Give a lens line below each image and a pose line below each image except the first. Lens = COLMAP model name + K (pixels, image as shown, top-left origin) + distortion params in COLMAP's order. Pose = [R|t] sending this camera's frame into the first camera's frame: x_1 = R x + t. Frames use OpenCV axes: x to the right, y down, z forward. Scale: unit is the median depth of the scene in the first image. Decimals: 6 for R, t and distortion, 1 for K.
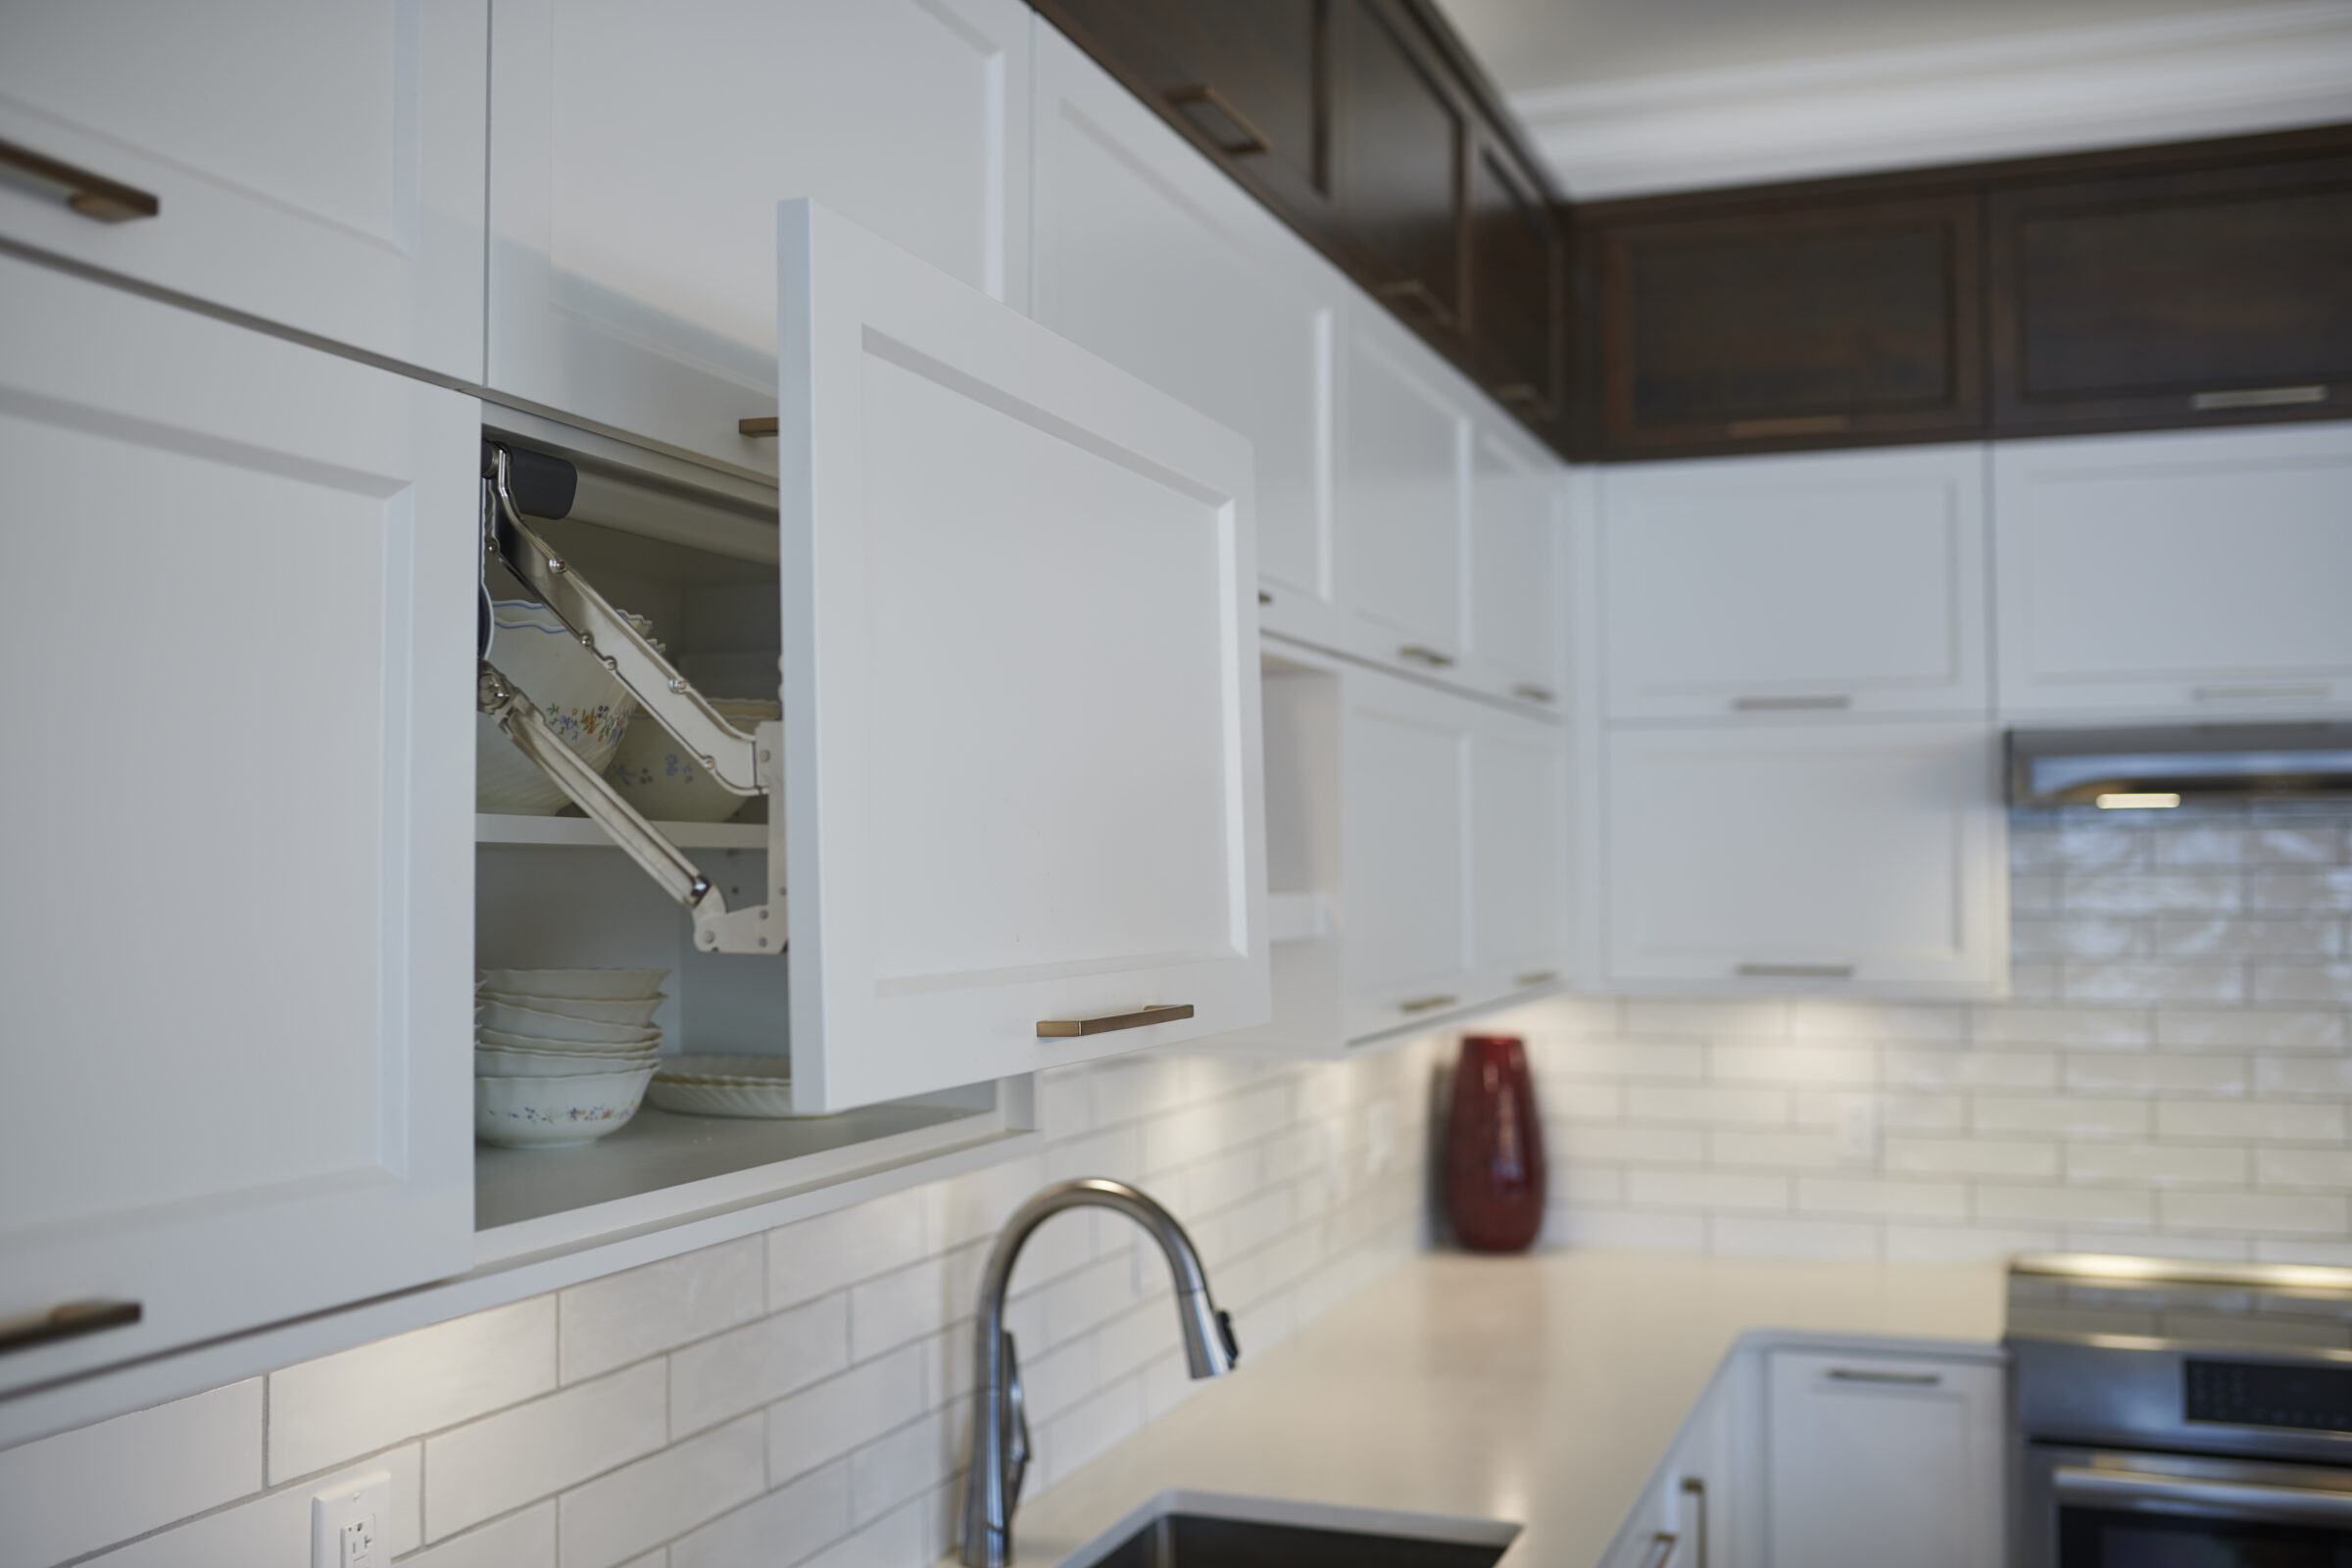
lens RADIAL K [[2264.7, 0, 1171.9], [0, 2264.7, 781.4], [0, 0, 1]] dist [-0.112221, 0.213390]
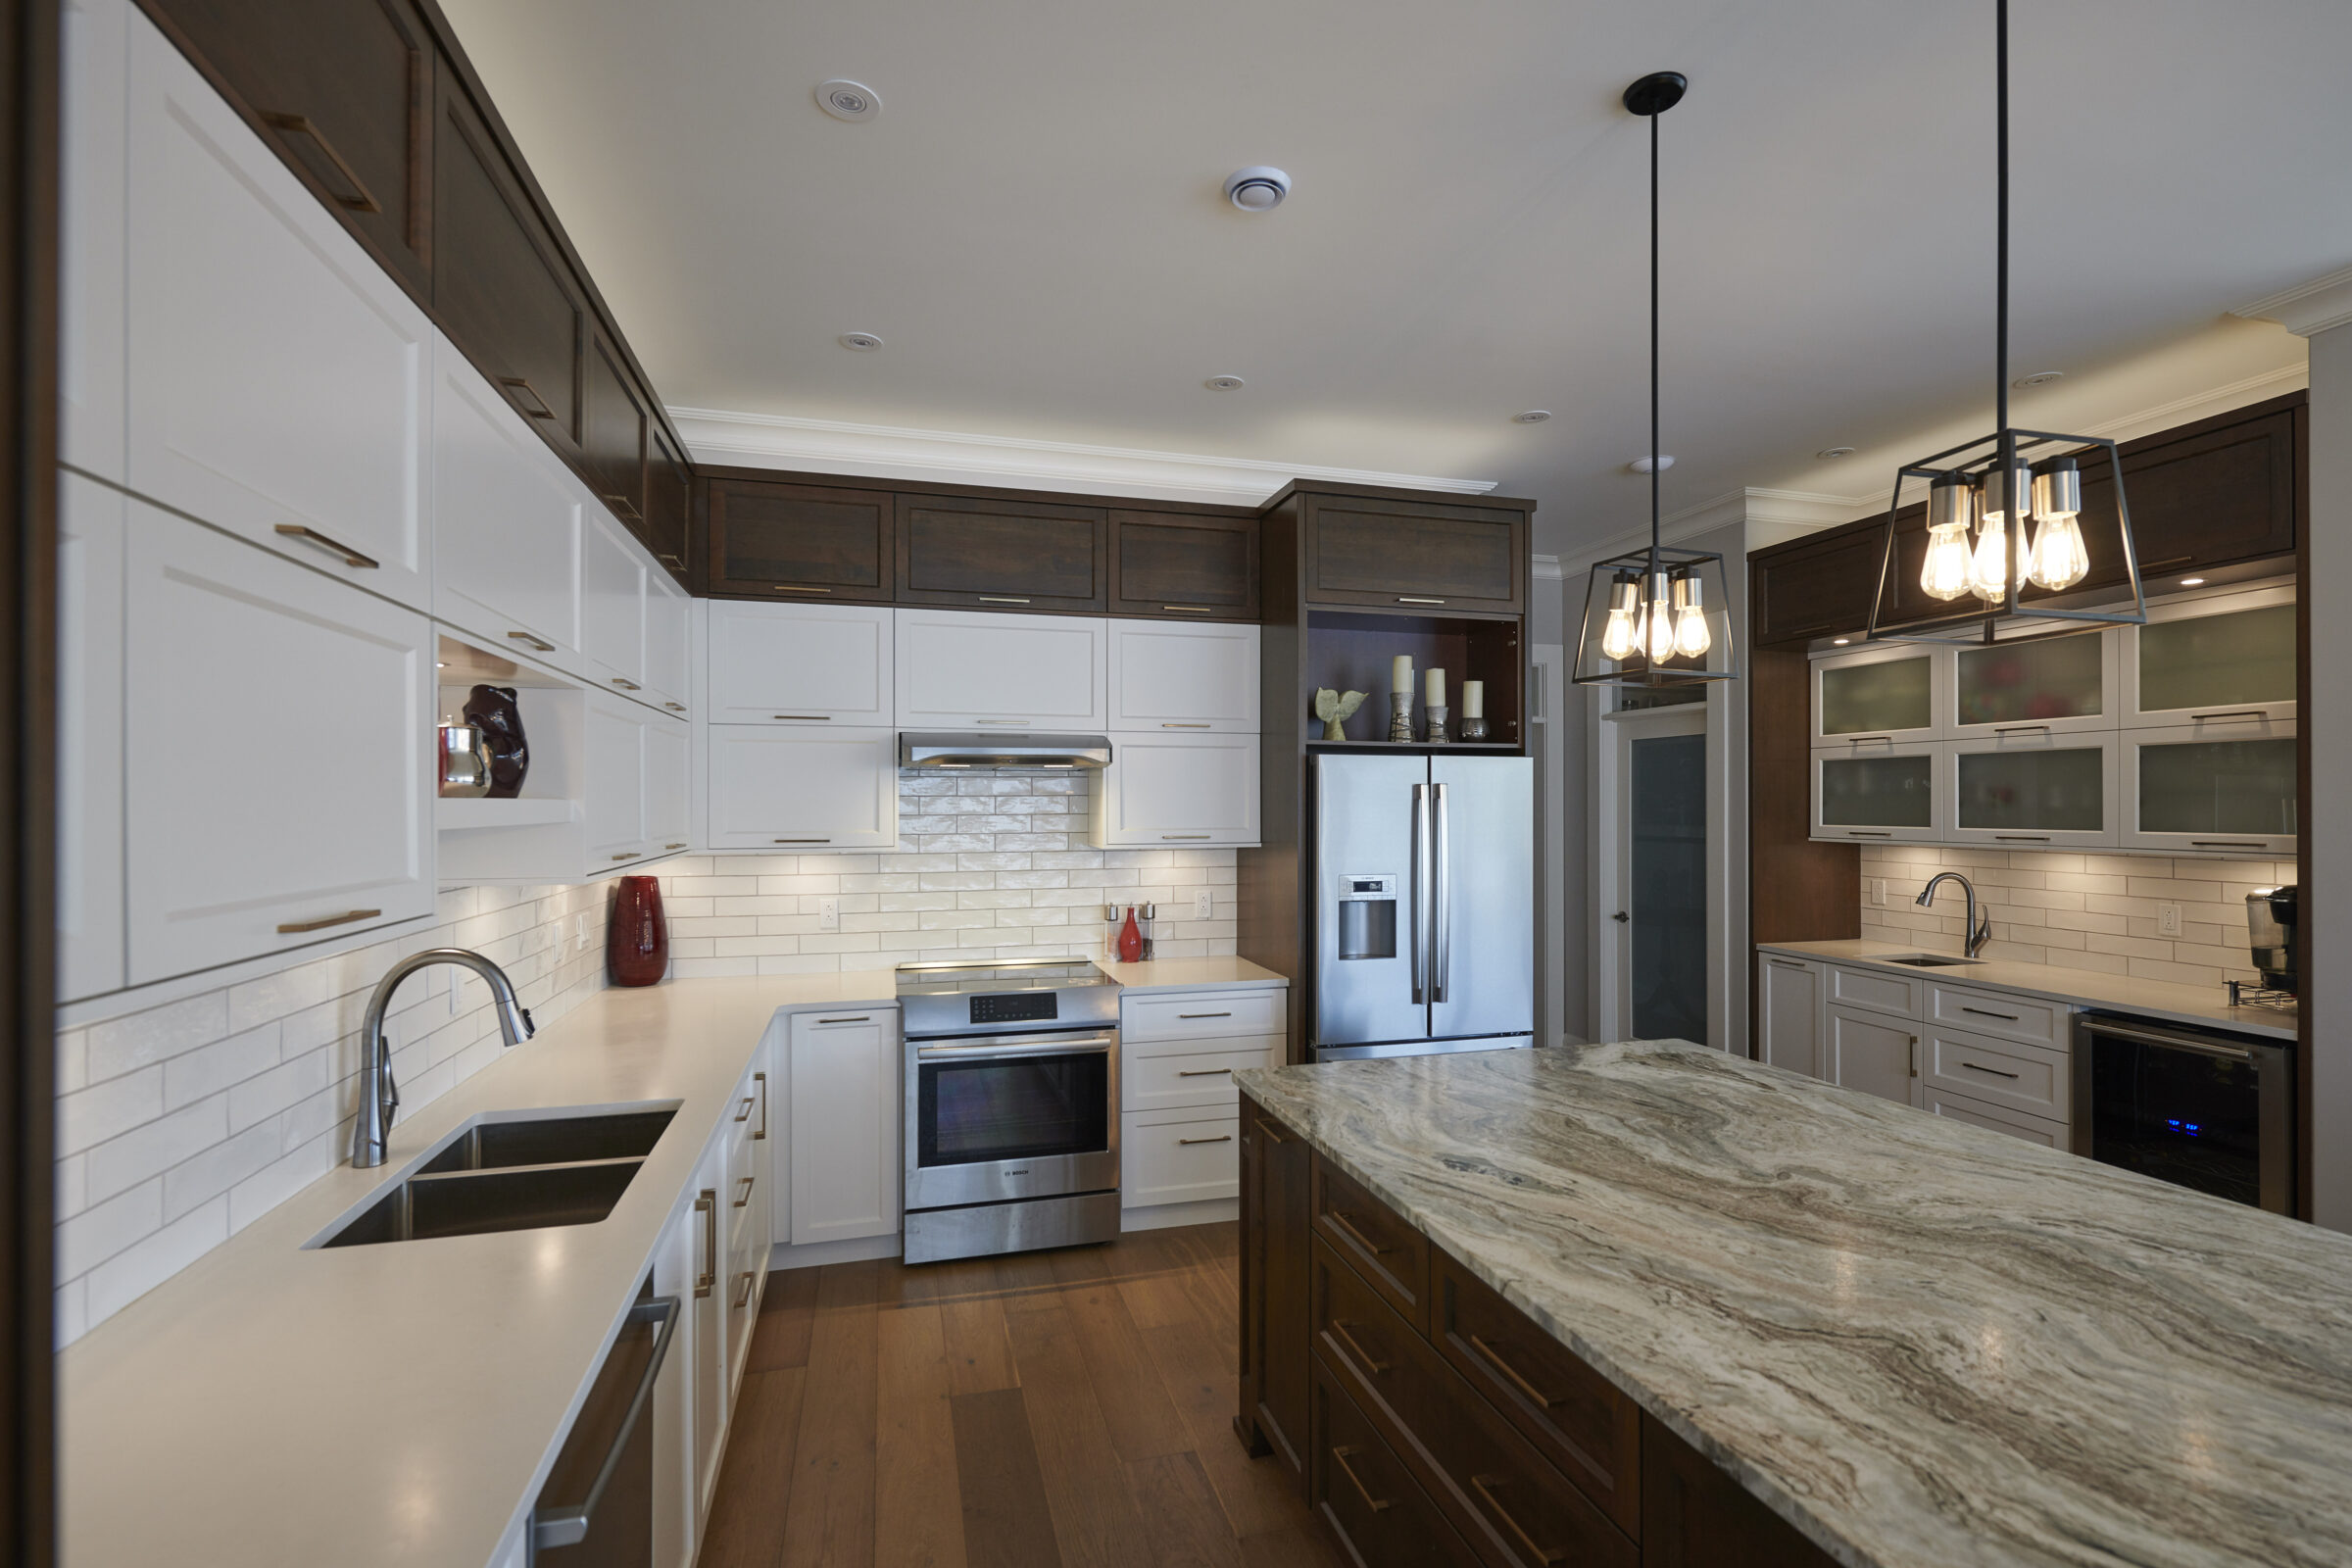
lens RADIAL K [[1073.0, 0, 1184.7], [0, 1073.0, 797.8], [0, 0, 1]] dist [0.000371, -0.000370]
pose [[0.804262, 0.004167, 0.594261, -0.046704], [-0.023790, 0.999400, 0.025189, 0.008584], [-0.593799, -0.034396, 0.803878, -0.058750]]
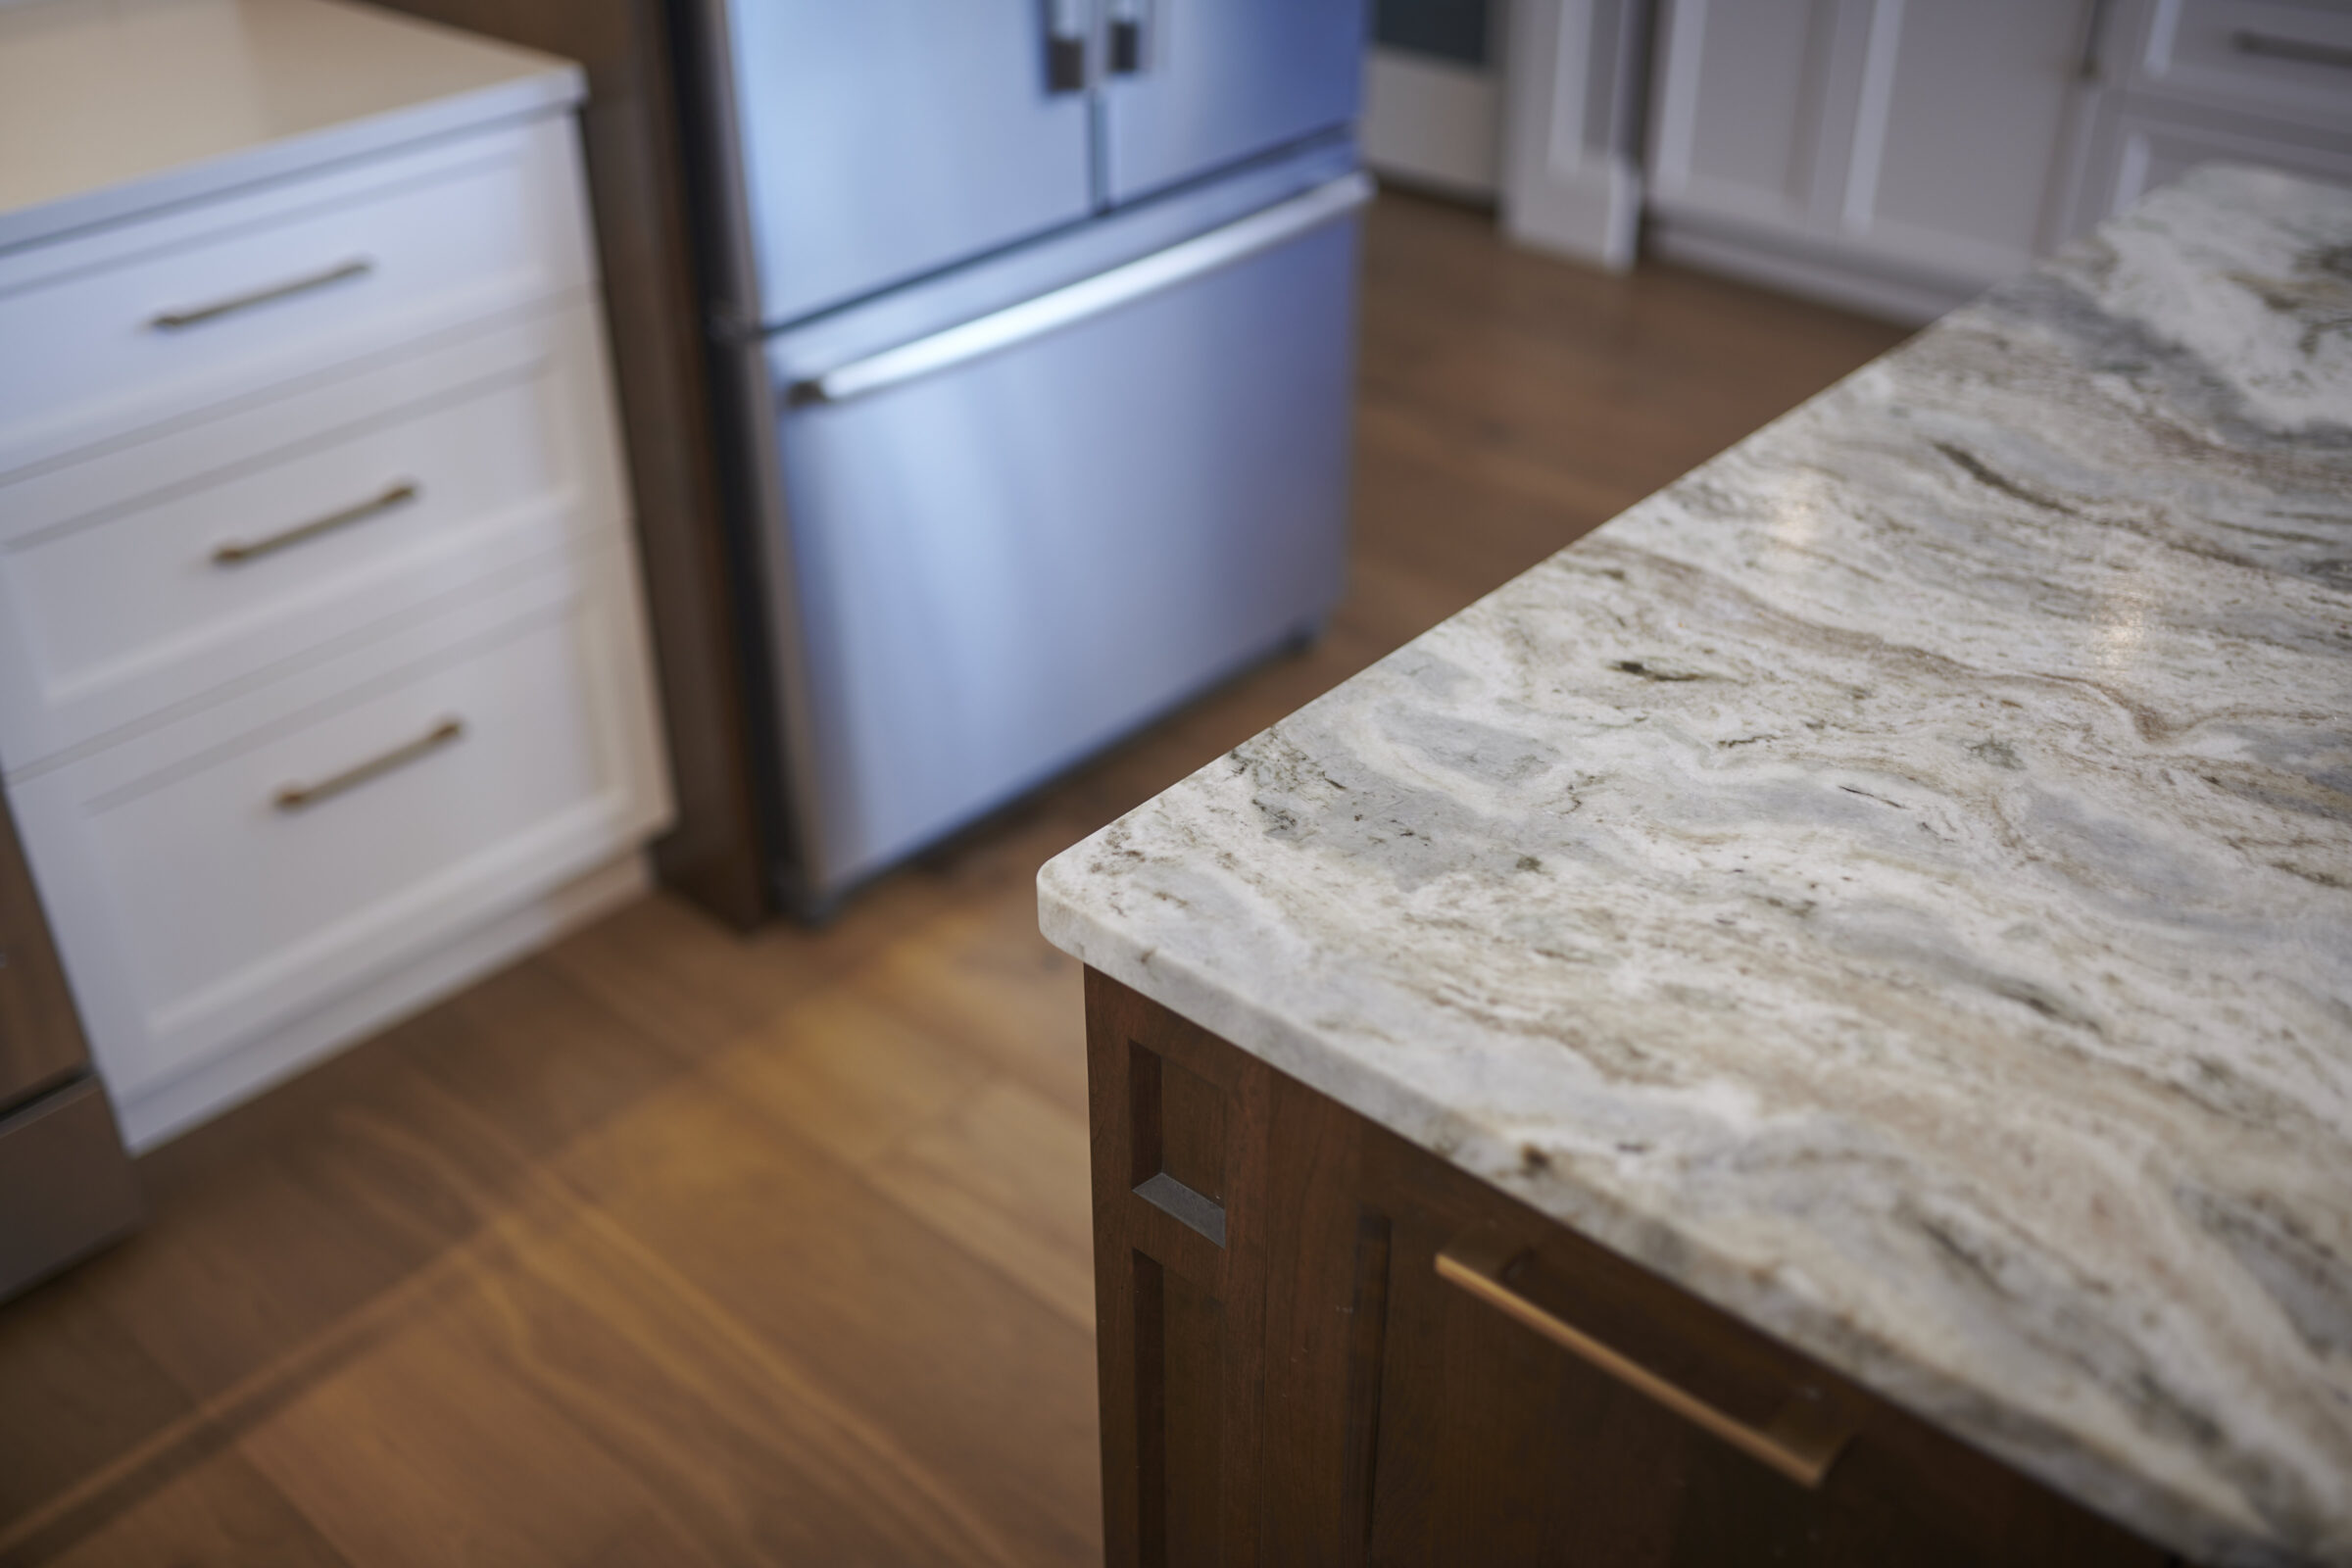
lens RADIAL K [[2264.7, 0, 1171.9], [0, 2264.7, 781.4], [0, 0, 1]] dist [-0.112221, 0.213390]
pose [[0.358593, -0.497446, 0.789911, 0.252053], [-0.029514, 0.839722, 0.542213, 0.069559], [-0.933027, -0.217747, 0.286437, 0.467977]]
